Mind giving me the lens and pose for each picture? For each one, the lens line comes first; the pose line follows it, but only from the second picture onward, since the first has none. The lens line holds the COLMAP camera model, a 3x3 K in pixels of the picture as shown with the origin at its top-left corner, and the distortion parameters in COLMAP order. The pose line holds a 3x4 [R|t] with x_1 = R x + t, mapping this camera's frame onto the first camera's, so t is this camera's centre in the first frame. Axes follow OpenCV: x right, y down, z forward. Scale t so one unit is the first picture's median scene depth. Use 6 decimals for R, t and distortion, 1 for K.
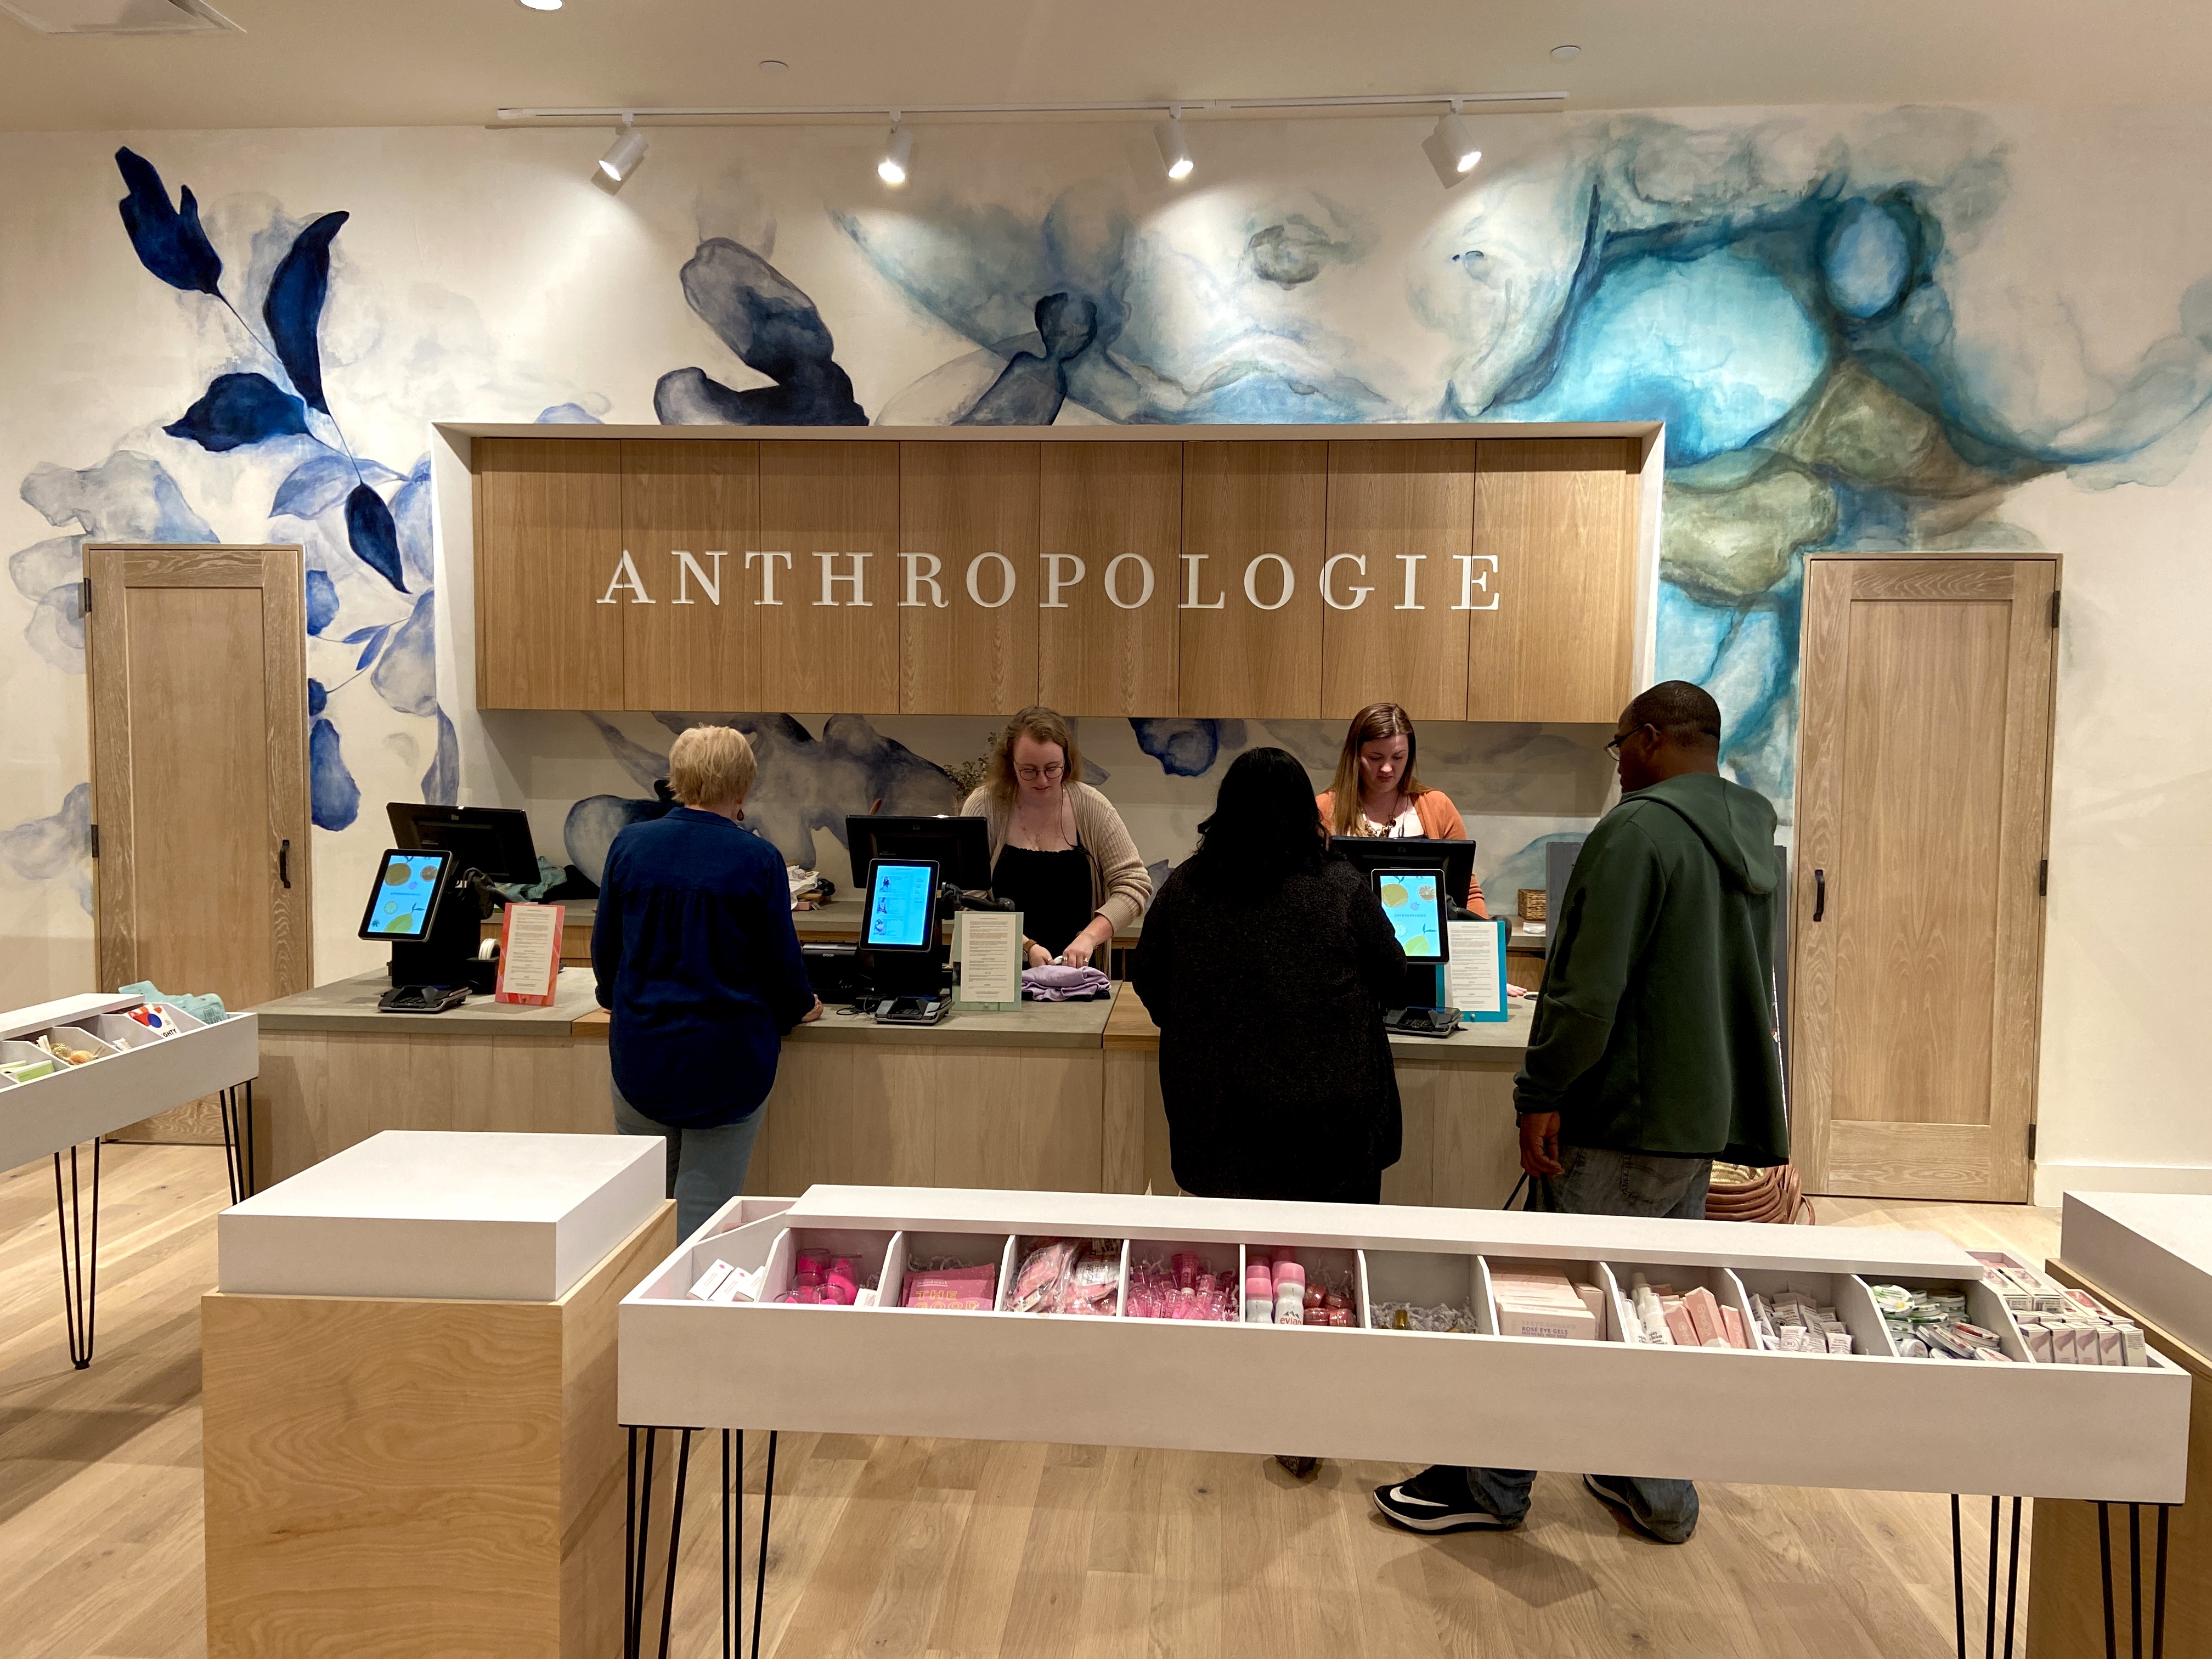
lens RADIAL K [[1675.7, 0, 1105.5], [0, 1675.7, 827.2], [0, 0, 1]] dist [0.035508, -0.011773]
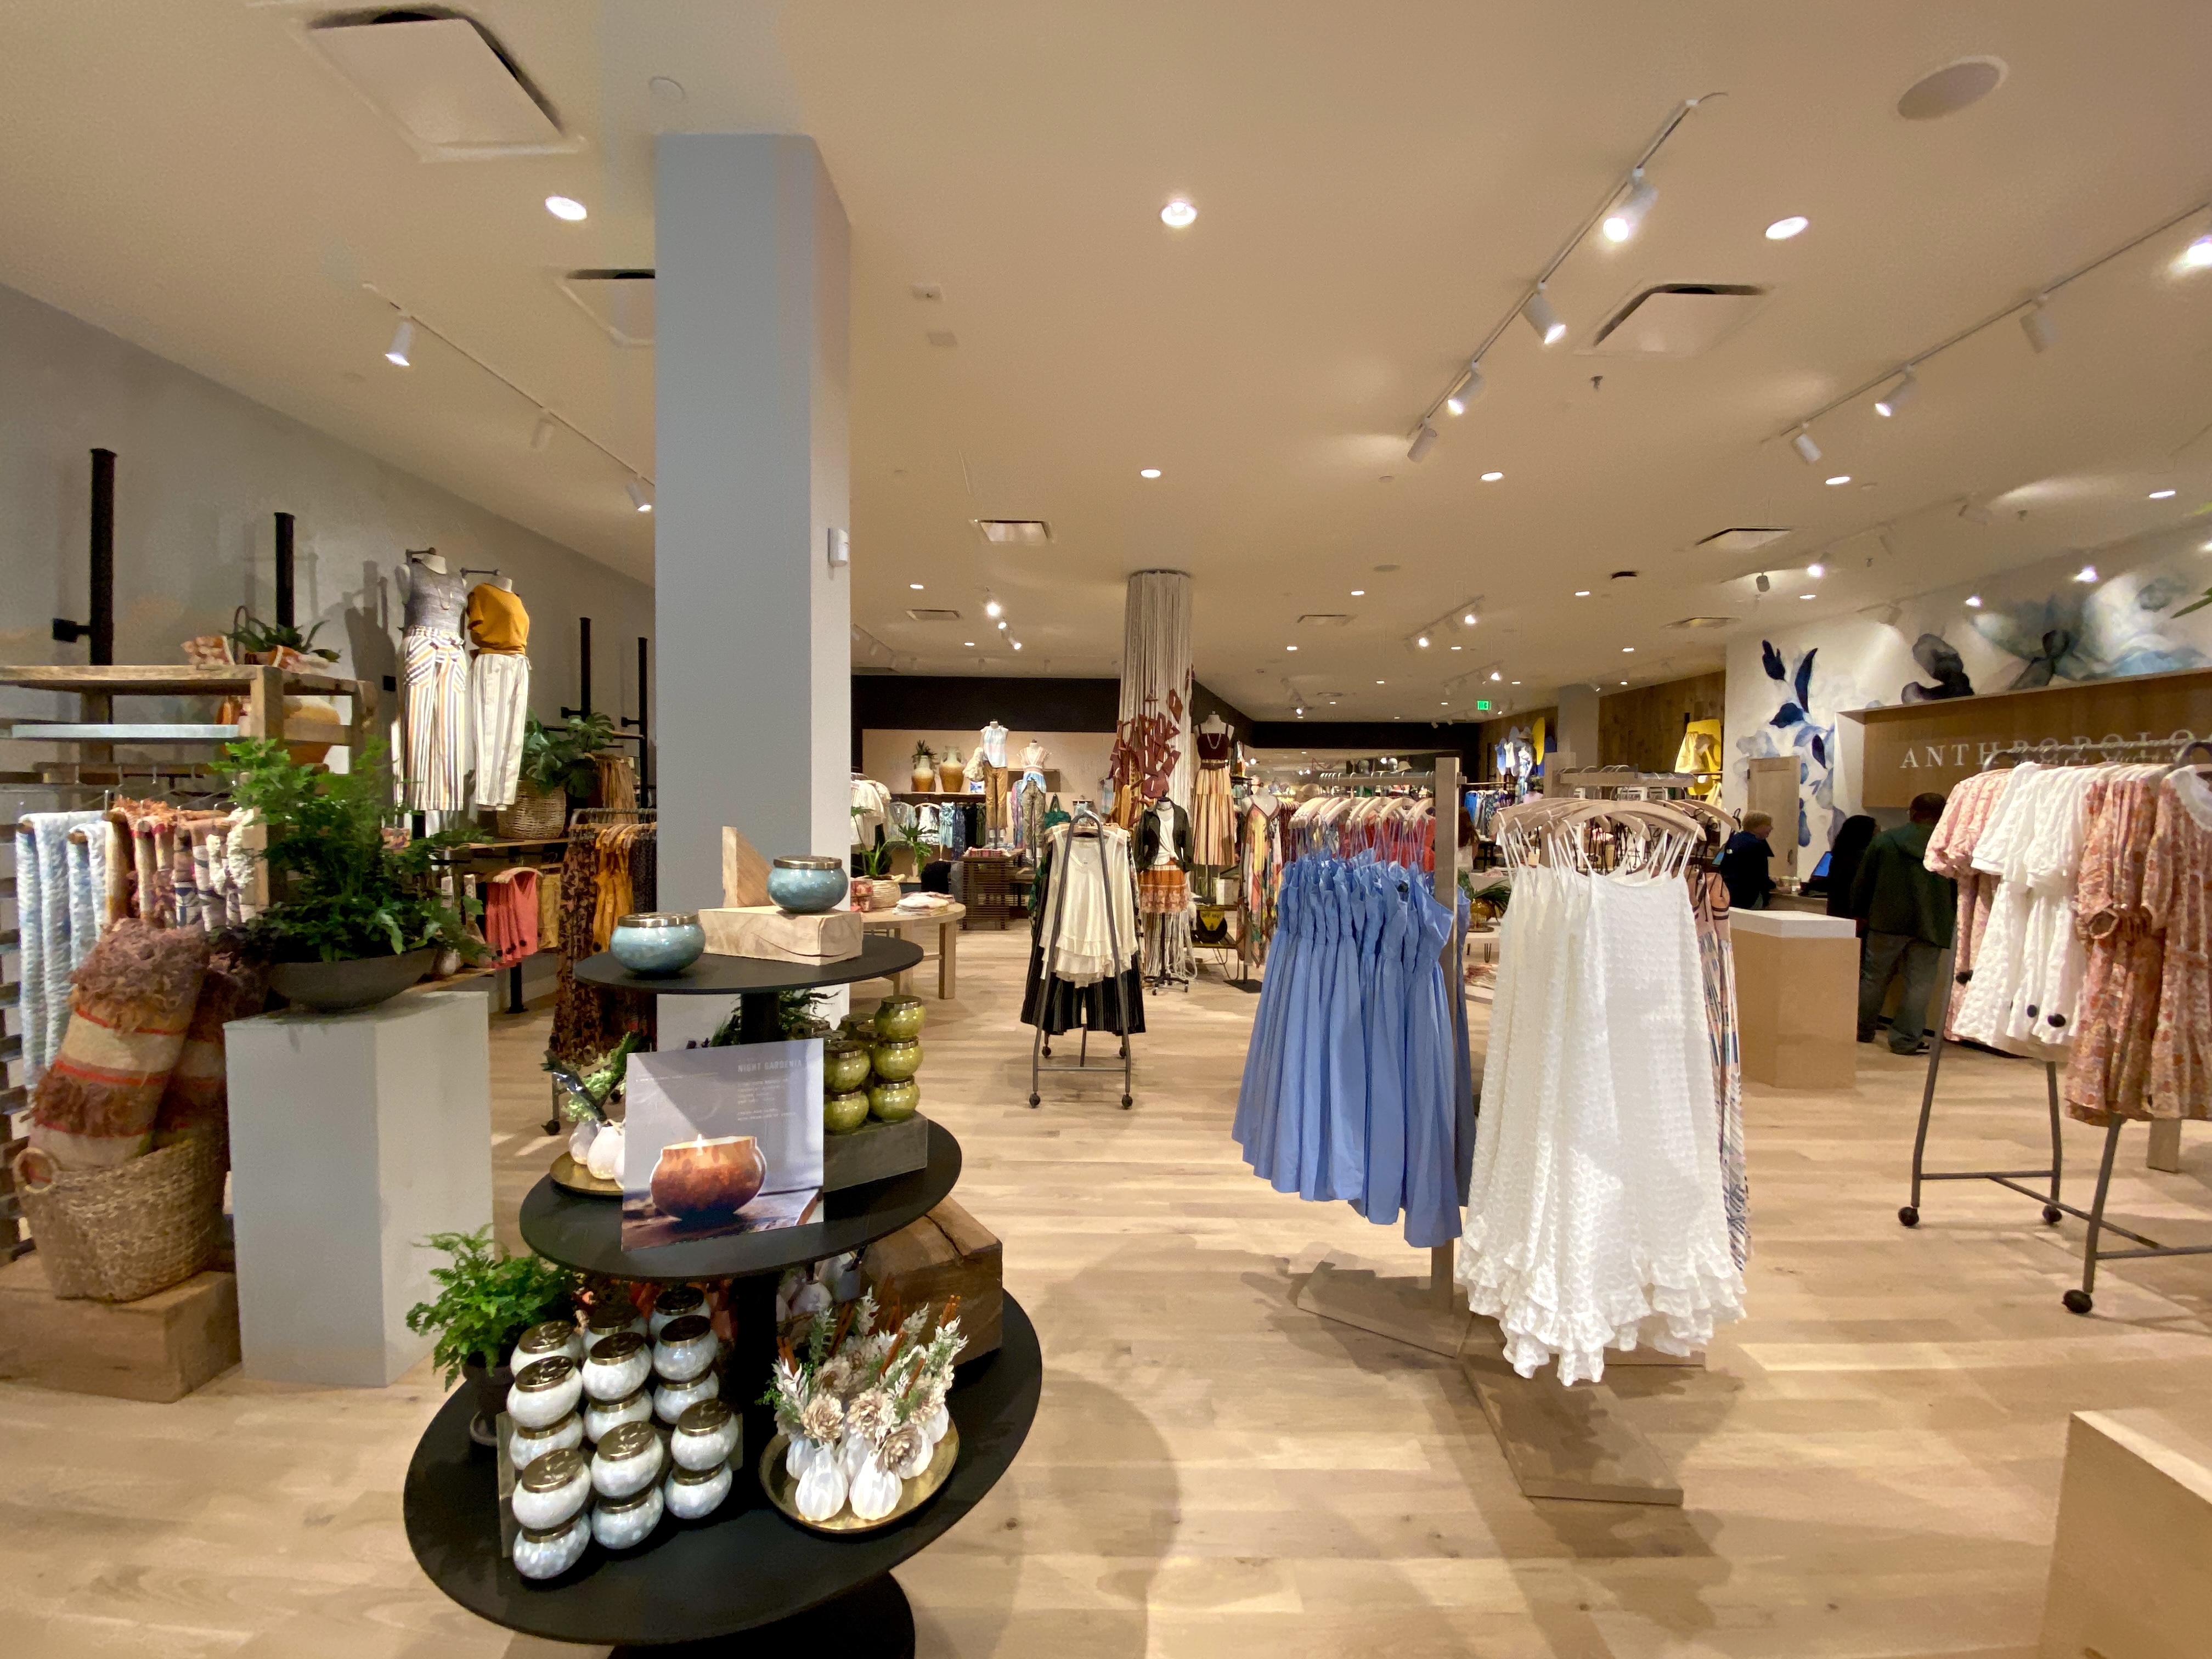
lens RADIAL K [[888.5, 0, 1108.2], [0, 888.5, 829.0], [0, 0, 1]] dist [0.000147, 0.000051]
pose [[0.072034, 0.016032, -0.997273, 1.109046], [-0.069903, 0.997493, 0.010986, 0.041895], [0.994950, 0.068921, 0.072974, -0.398293]]
